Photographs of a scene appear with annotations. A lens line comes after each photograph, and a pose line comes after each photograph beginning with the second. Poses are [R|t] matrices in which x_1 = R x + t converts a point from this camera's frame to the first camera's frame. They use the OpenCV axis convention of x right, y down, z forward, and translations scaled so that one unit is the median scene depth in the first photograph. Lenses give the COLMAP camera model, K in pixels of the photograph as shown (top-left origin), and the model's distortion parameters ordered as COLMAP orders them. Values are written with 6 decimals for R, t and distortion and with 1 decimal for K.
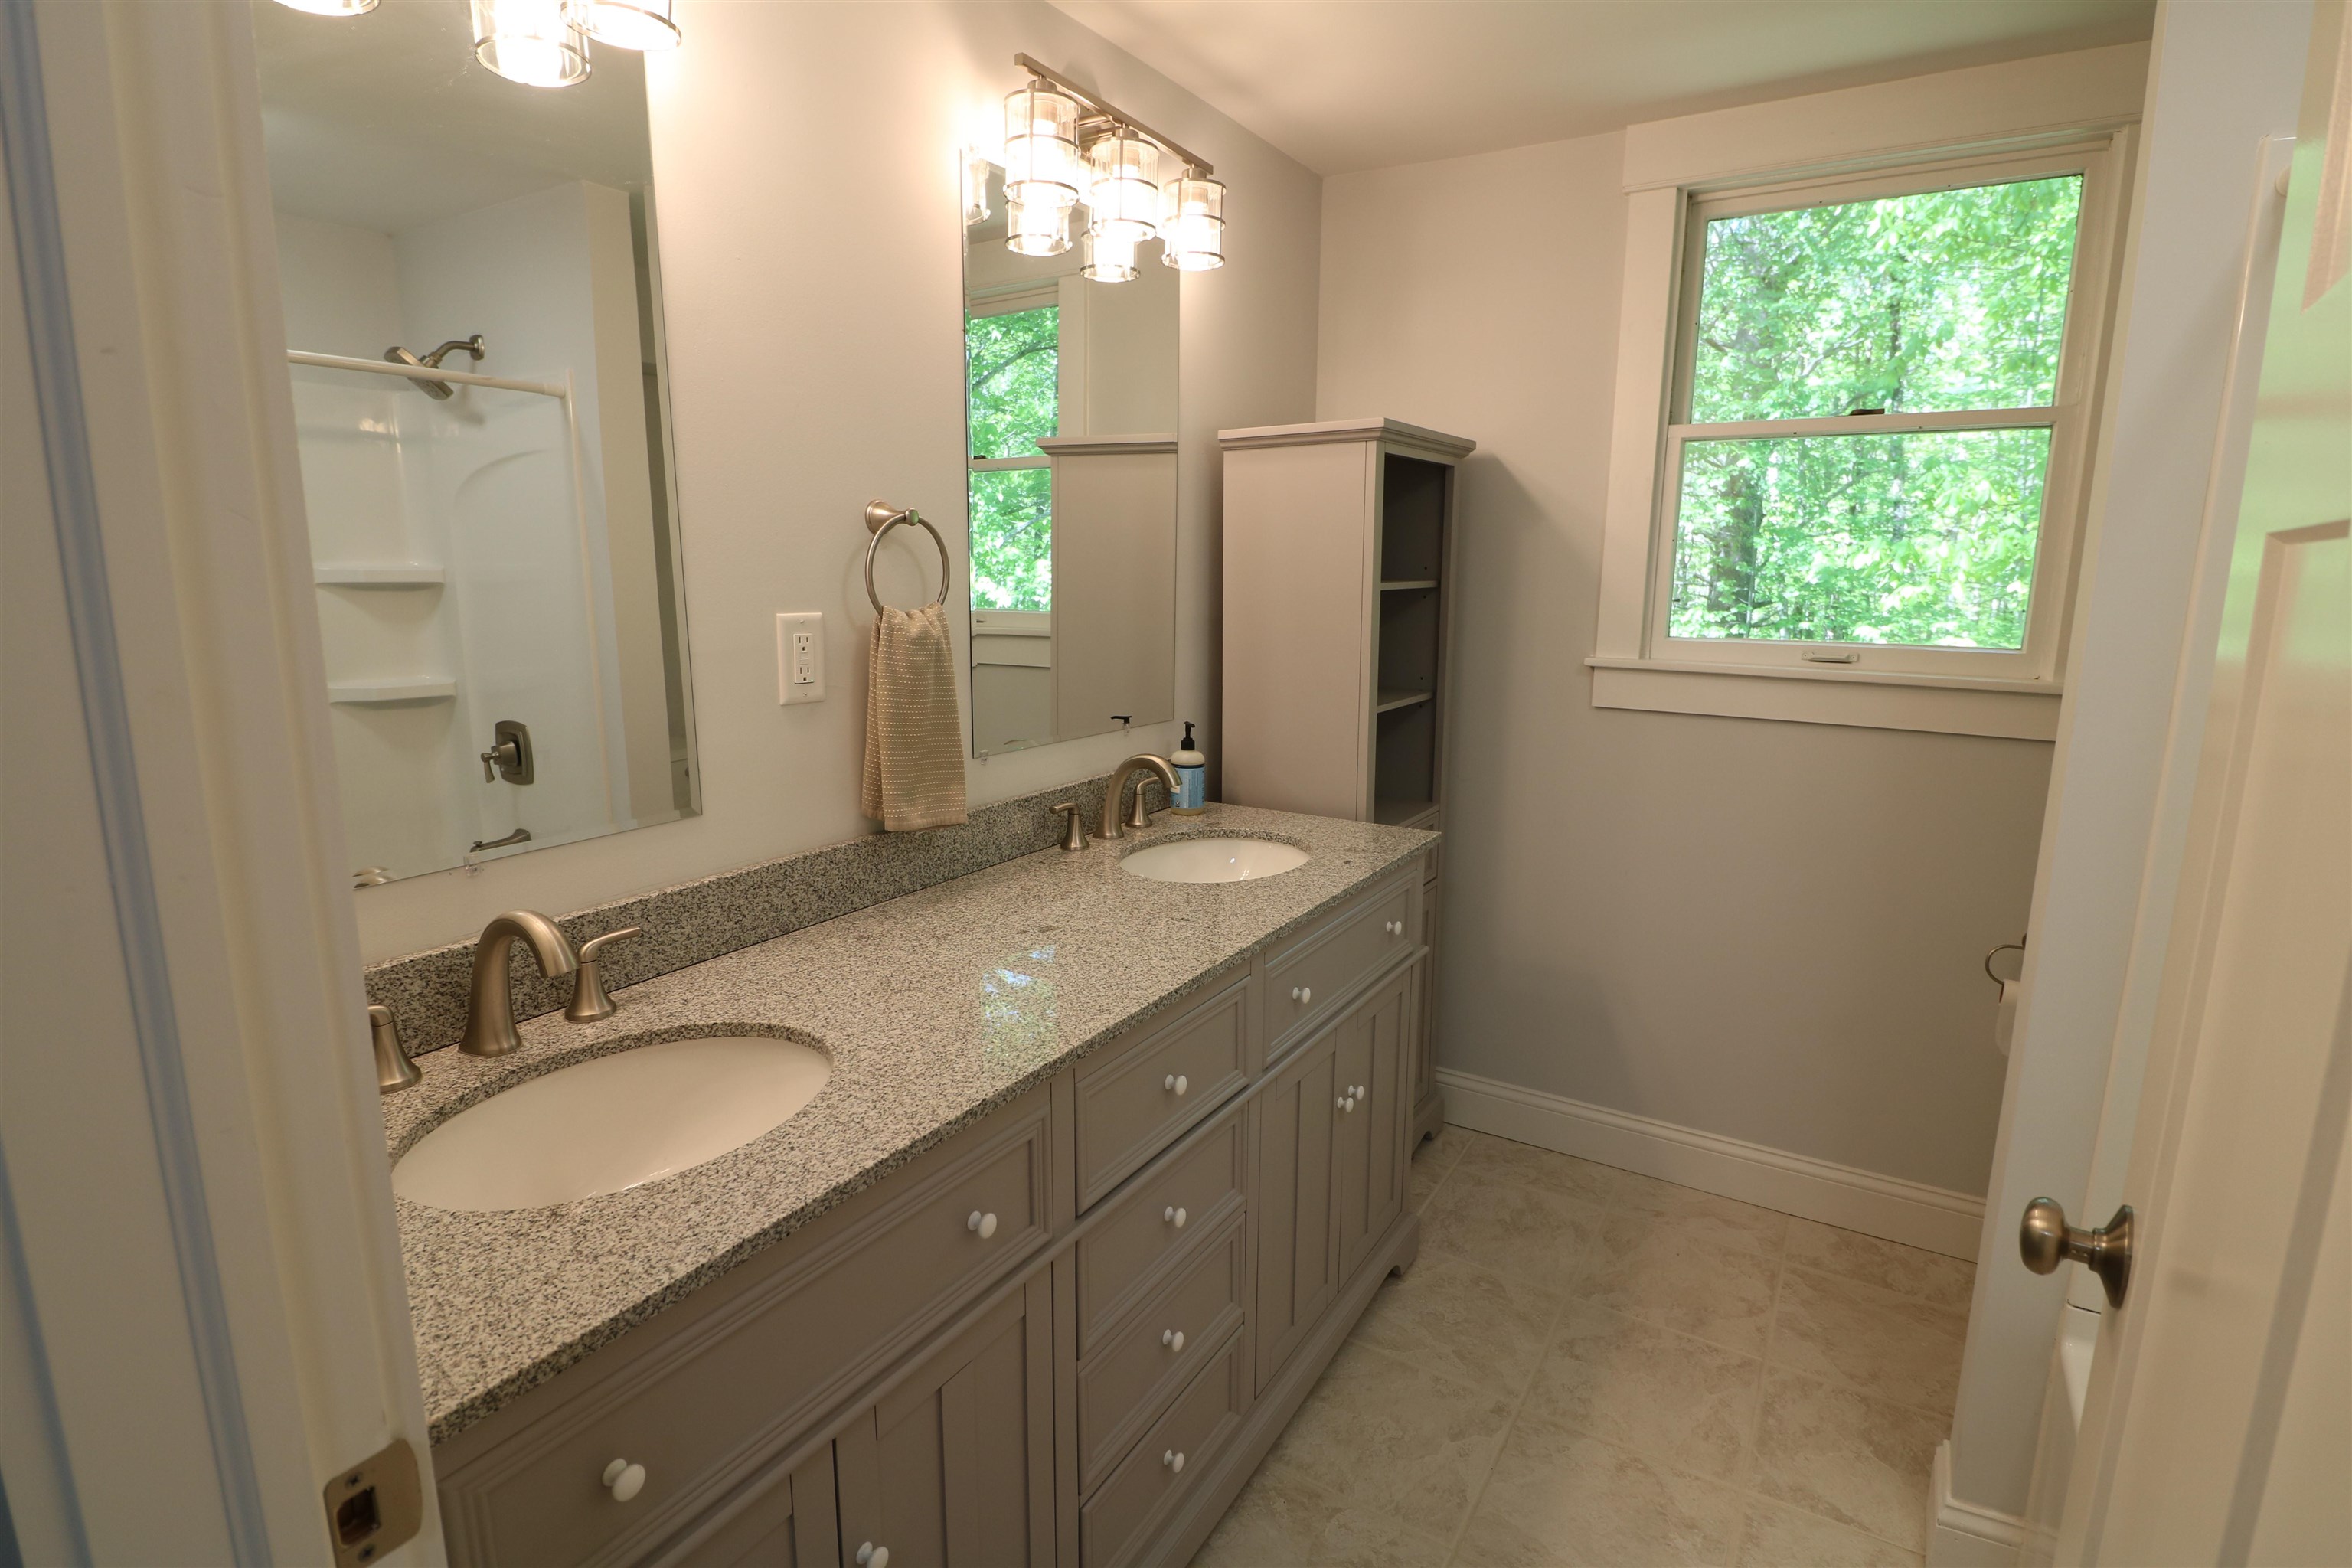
lens RADIAL K [[1159.4, 0, 1177.6], [0, 1159.4, 794.5], [0, 0, 1]] dist [0.002062, -0.001023]
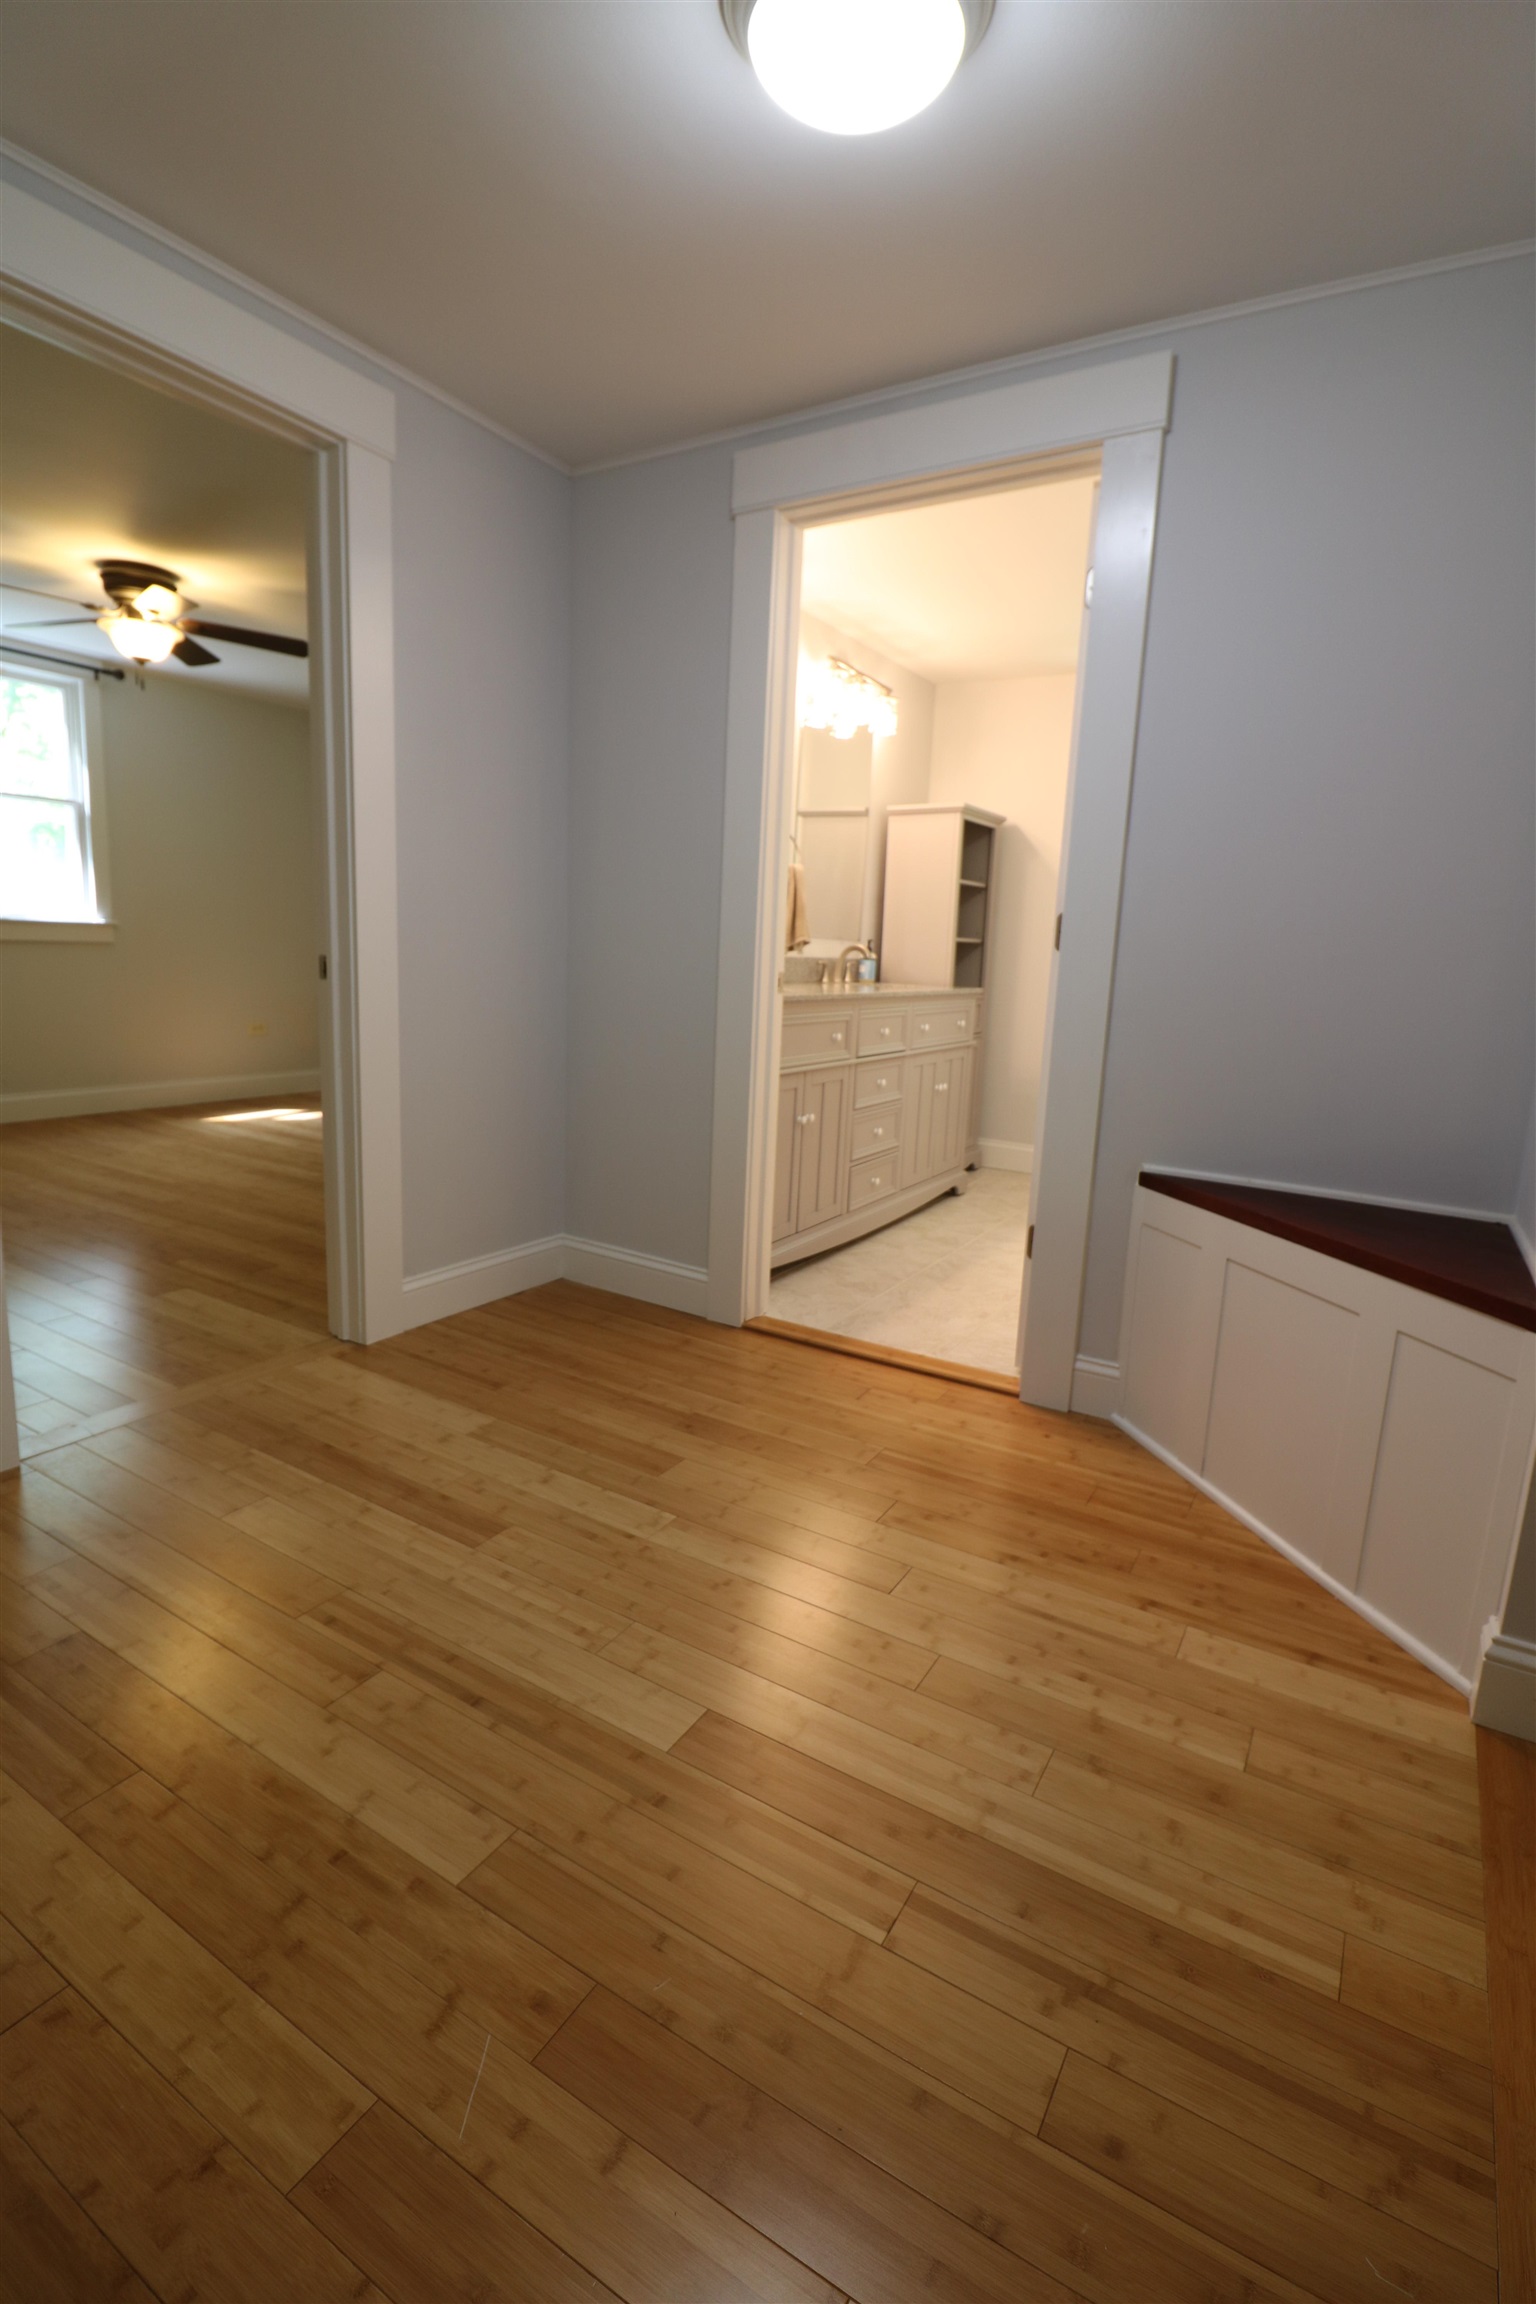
lens RADIAL K [[1062.9, 0, 771.7], [0, 1062.9, 1152.2], [0, 0, 1]] dist [-0.019338, -0.003654]
pose [[0.999188, 0.037319, 0.015185, -0.187989], [-0.037289, 0.999302, -0.002261, 0.344223], [-0.015259, 0.001693, 0.999882, -0.976806]]
